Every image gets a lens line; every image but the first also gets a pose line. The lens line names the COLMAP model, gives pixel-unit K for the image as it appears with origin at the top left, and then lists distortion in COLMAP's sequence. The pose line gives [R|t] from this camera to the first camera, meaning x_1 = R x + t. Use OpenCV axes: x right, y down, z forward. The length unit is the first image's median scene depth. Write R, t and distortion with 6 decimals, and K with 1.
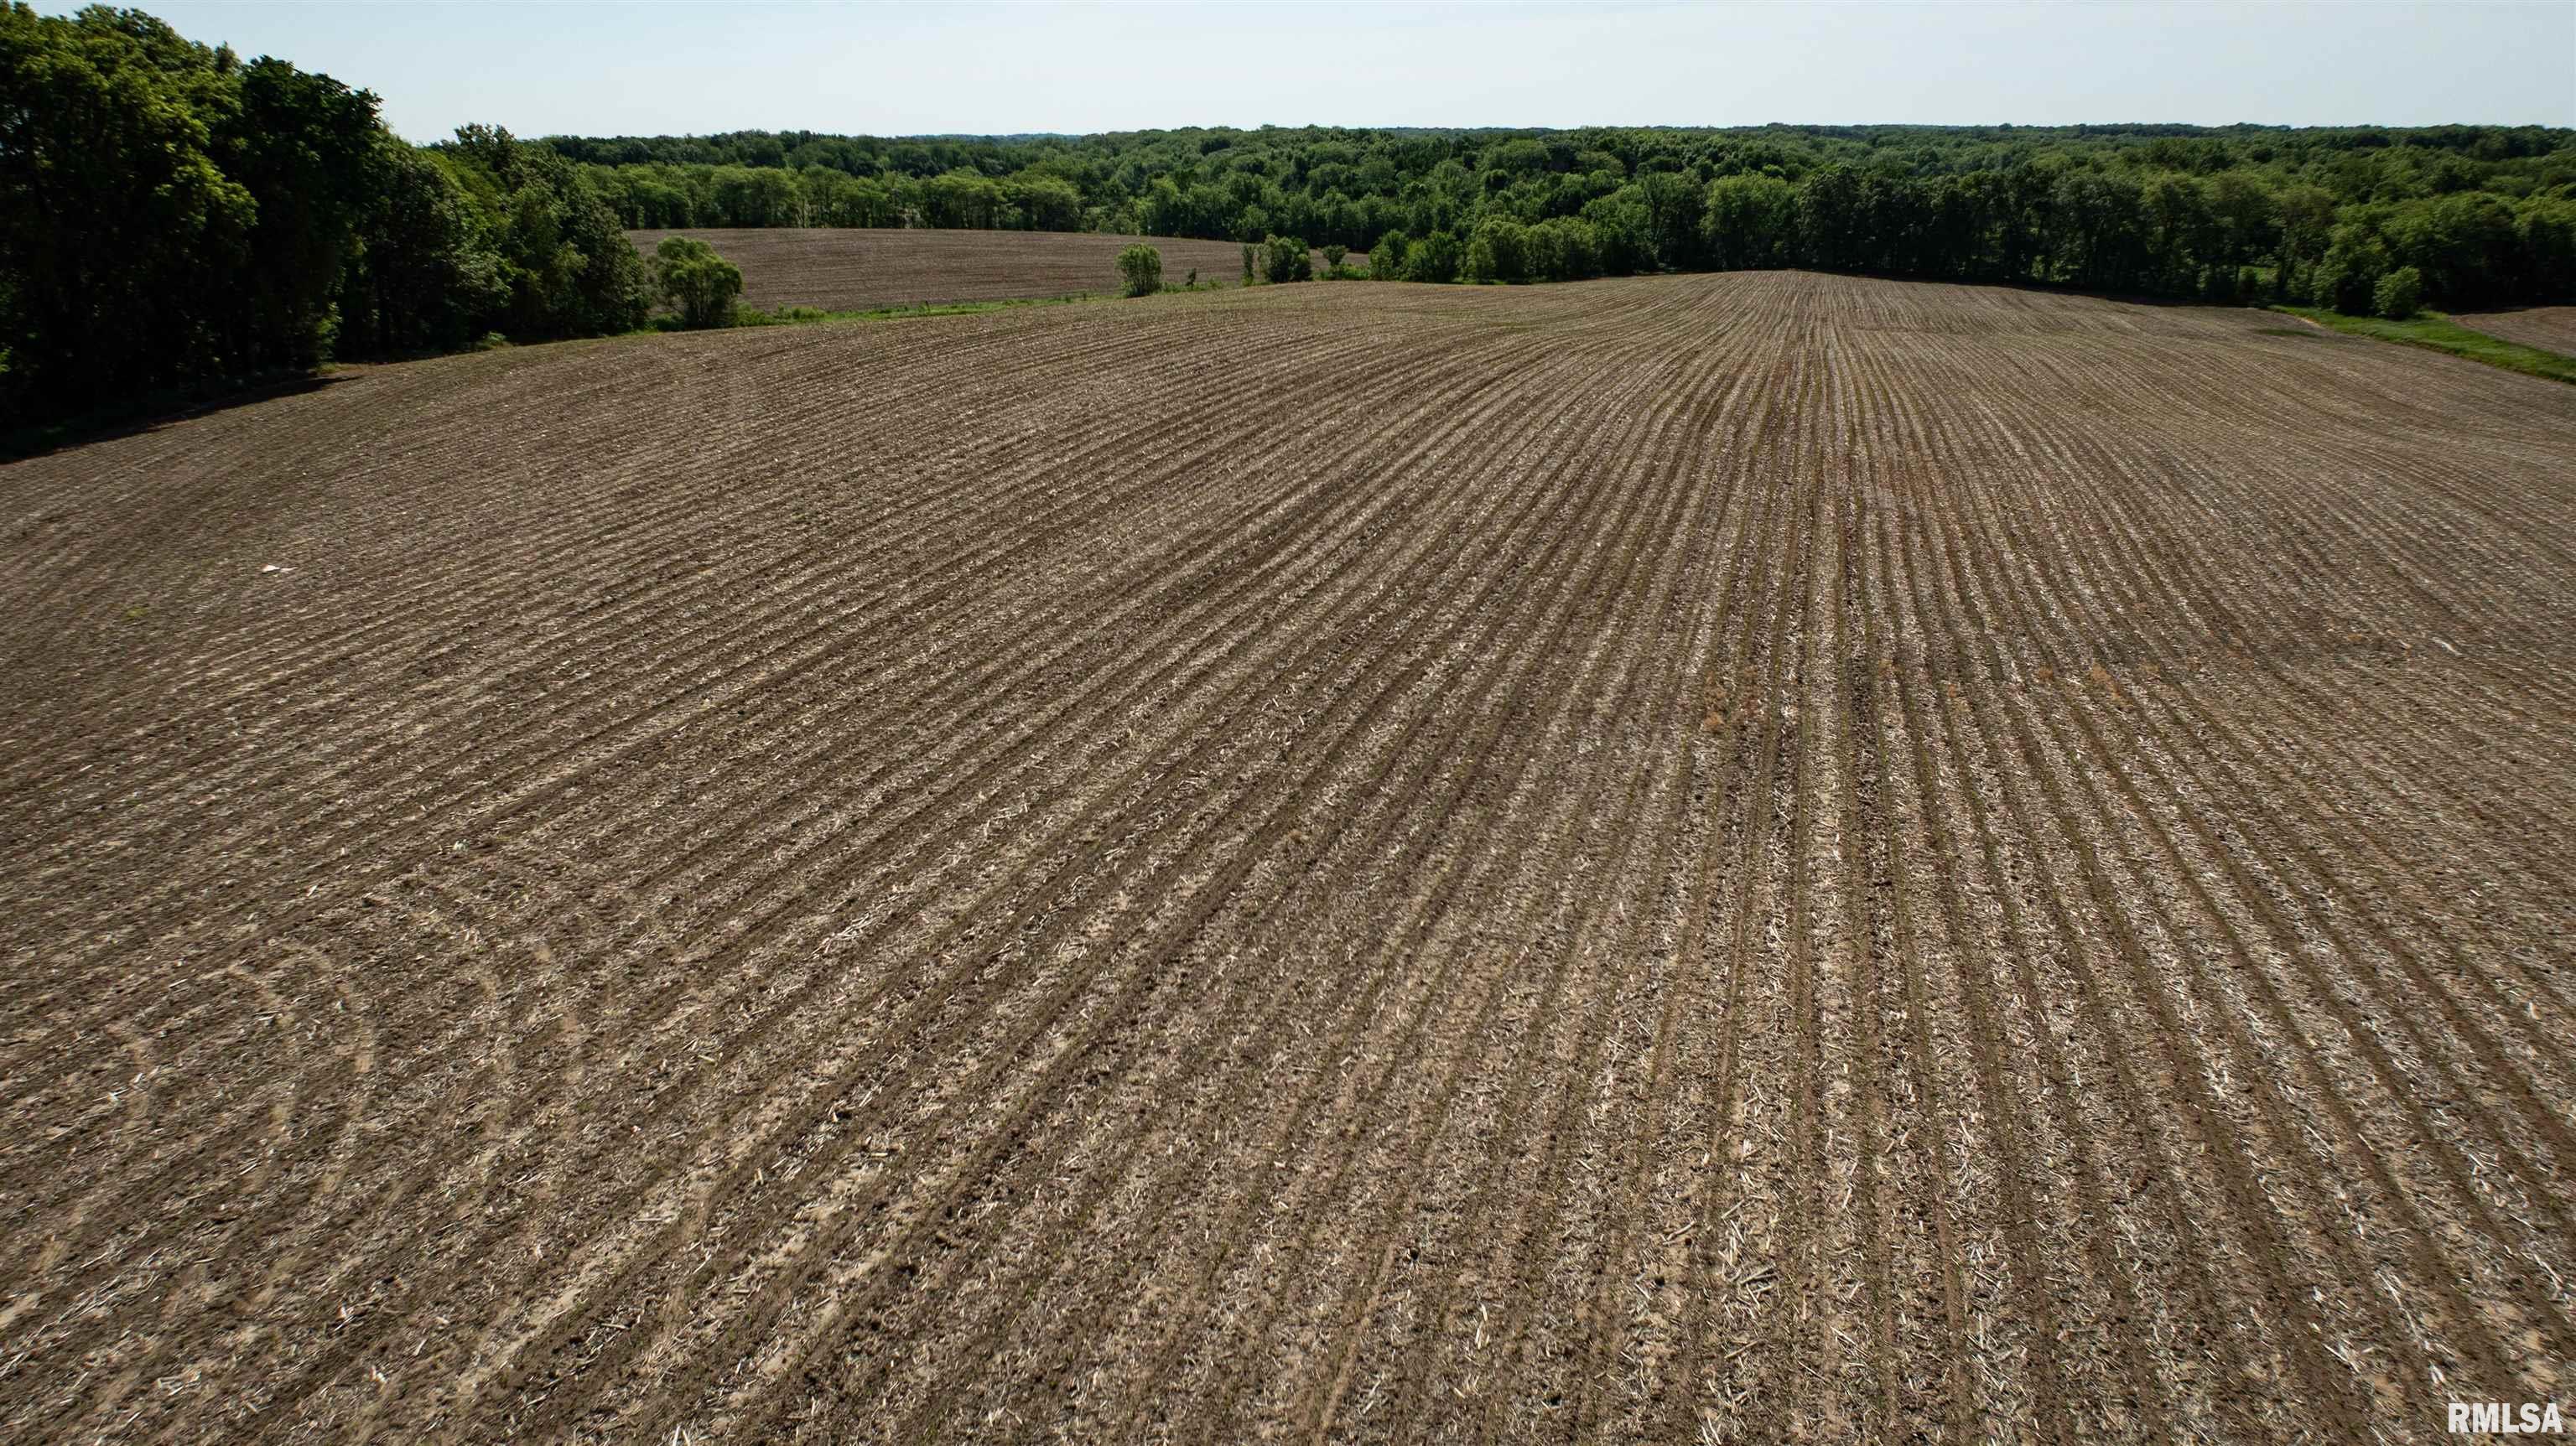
lens RADIAL K [[1595.2, 0, 1286.6], [0, 1595.2, 708.2], [0, 0, 1]] dist [-0.024528, -0.020749]
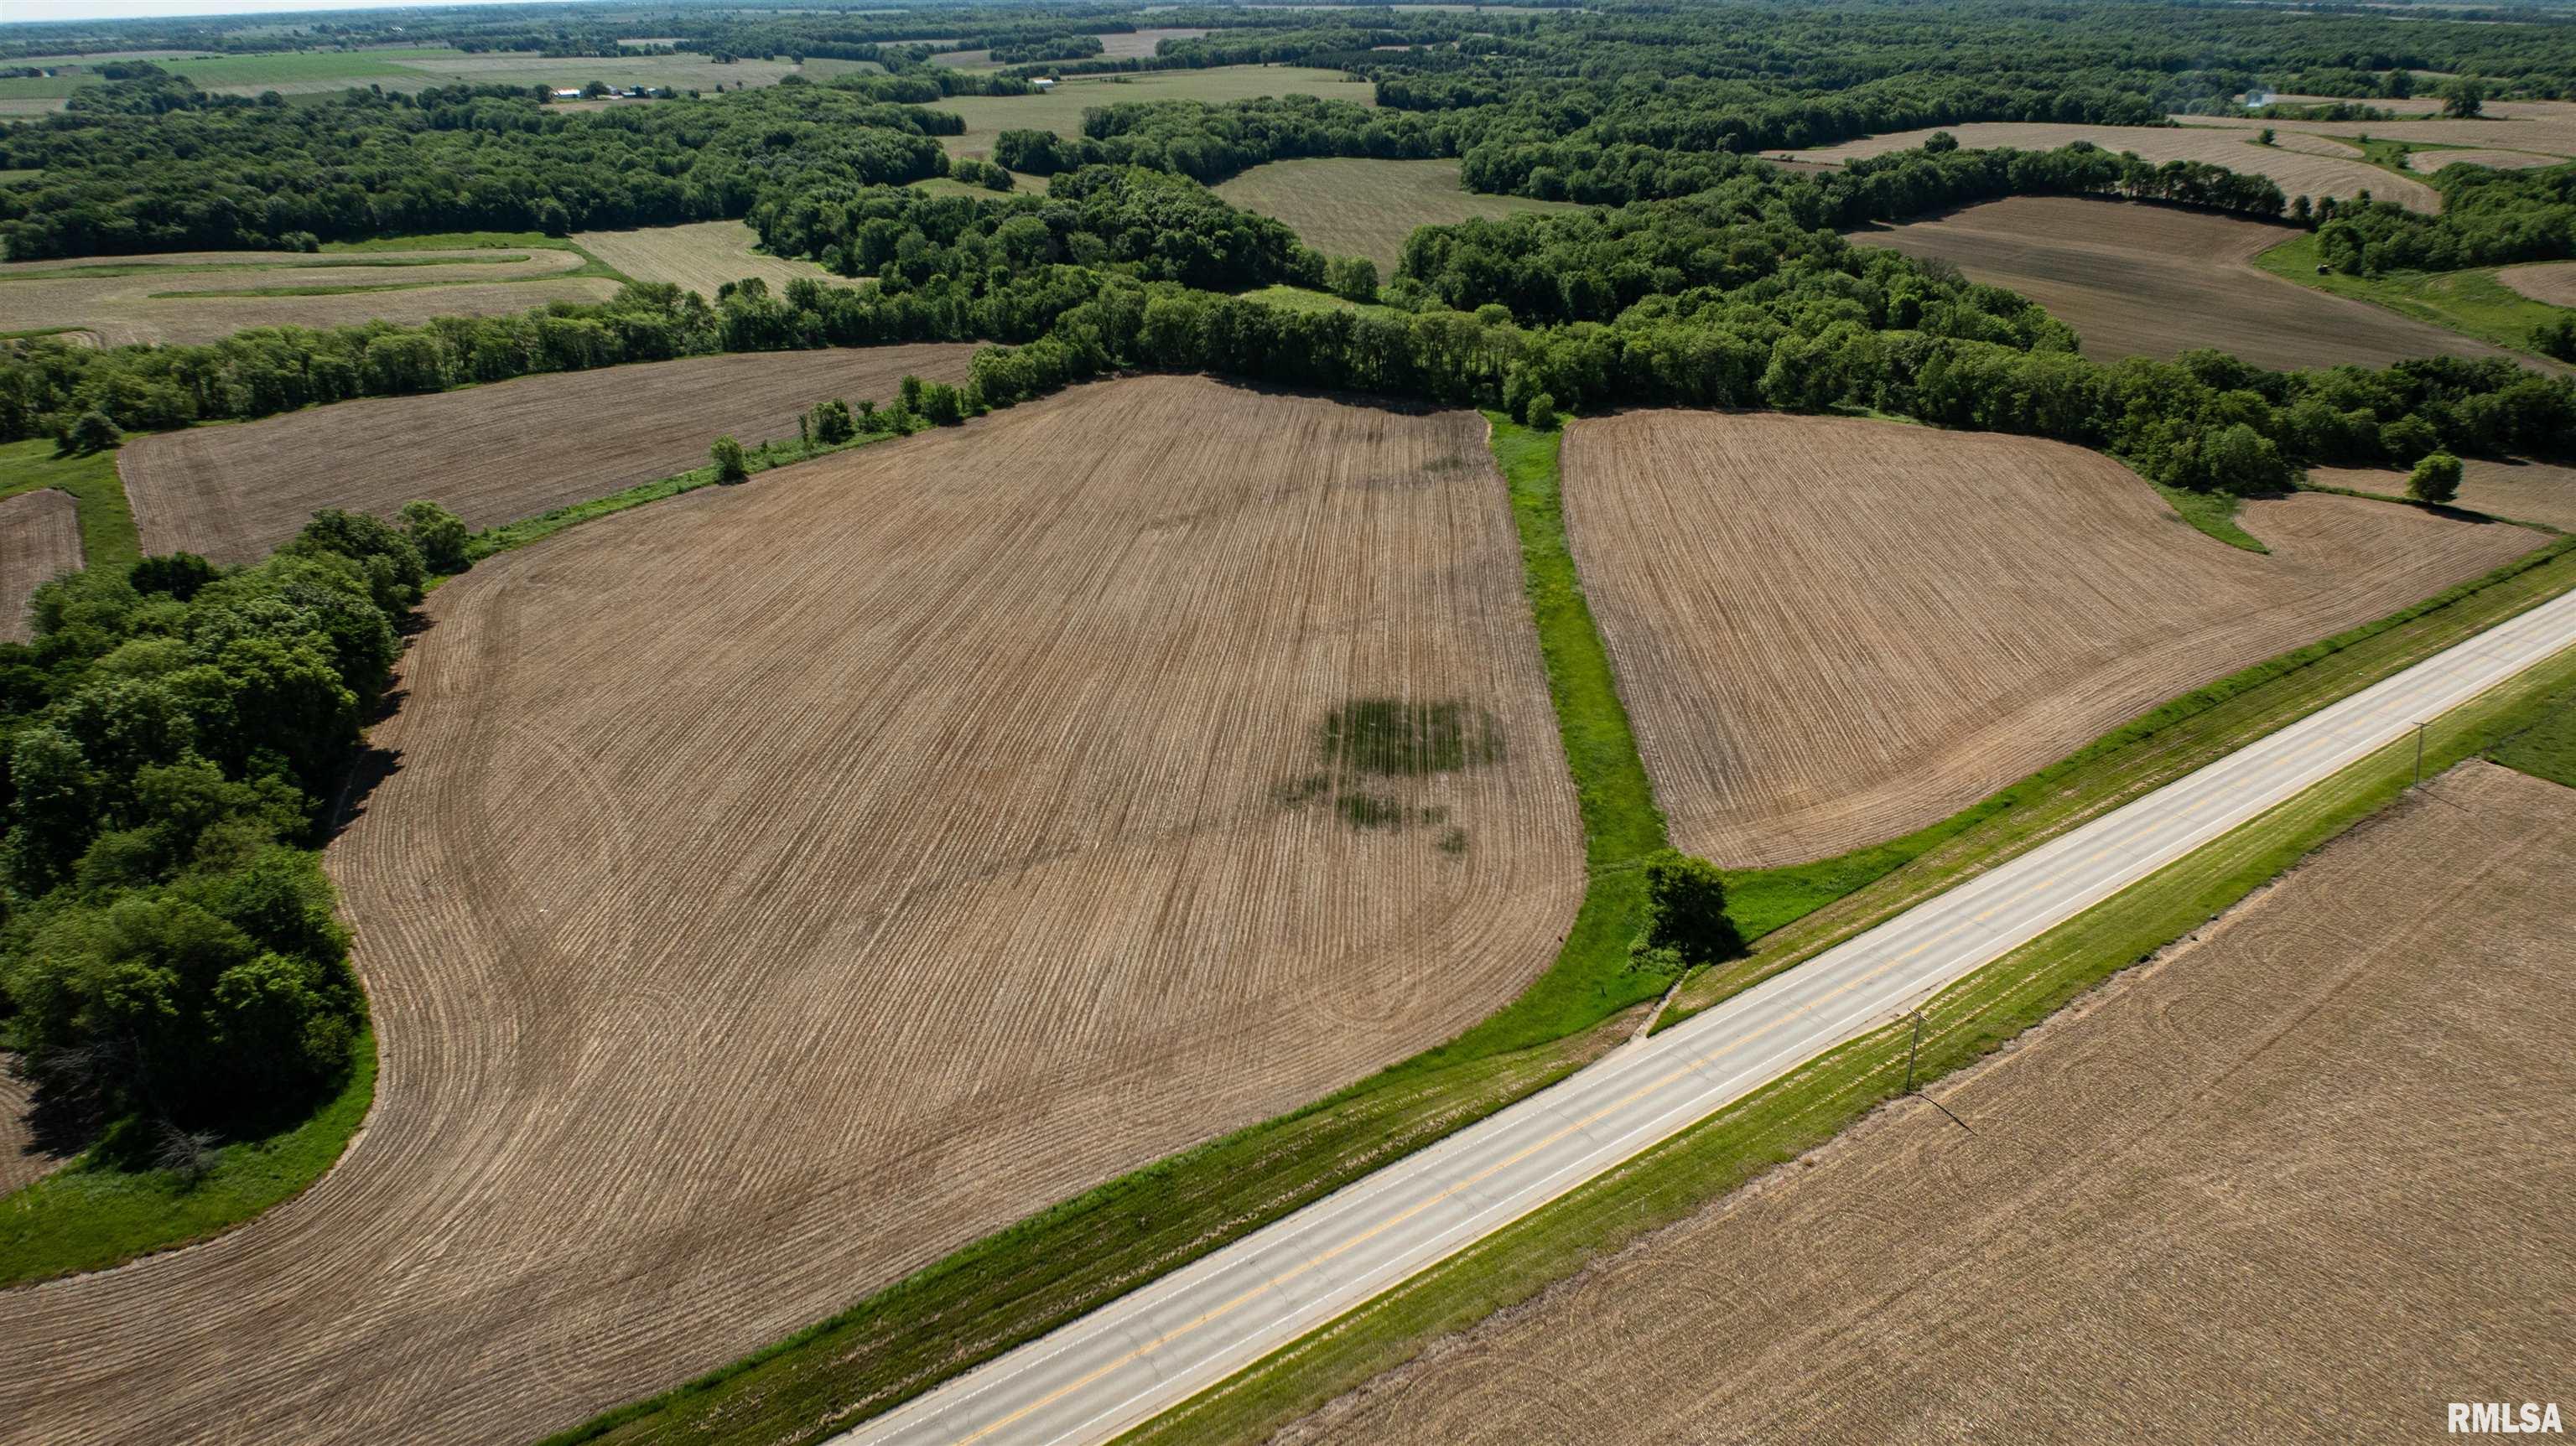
lens RADIAL K [[1590.7, 0, 1292.1], [0, 1590.7, 725.9], [0, 0, 1]] dist [-0.031176, -0.011976]
pose [[0.970652, -0.105642, 0.216042, 0.058891], [0.084631, 0.990937, 0.104317, -0.108969], [-0.225104, -0.082971, 0.970796, -0.454733]]
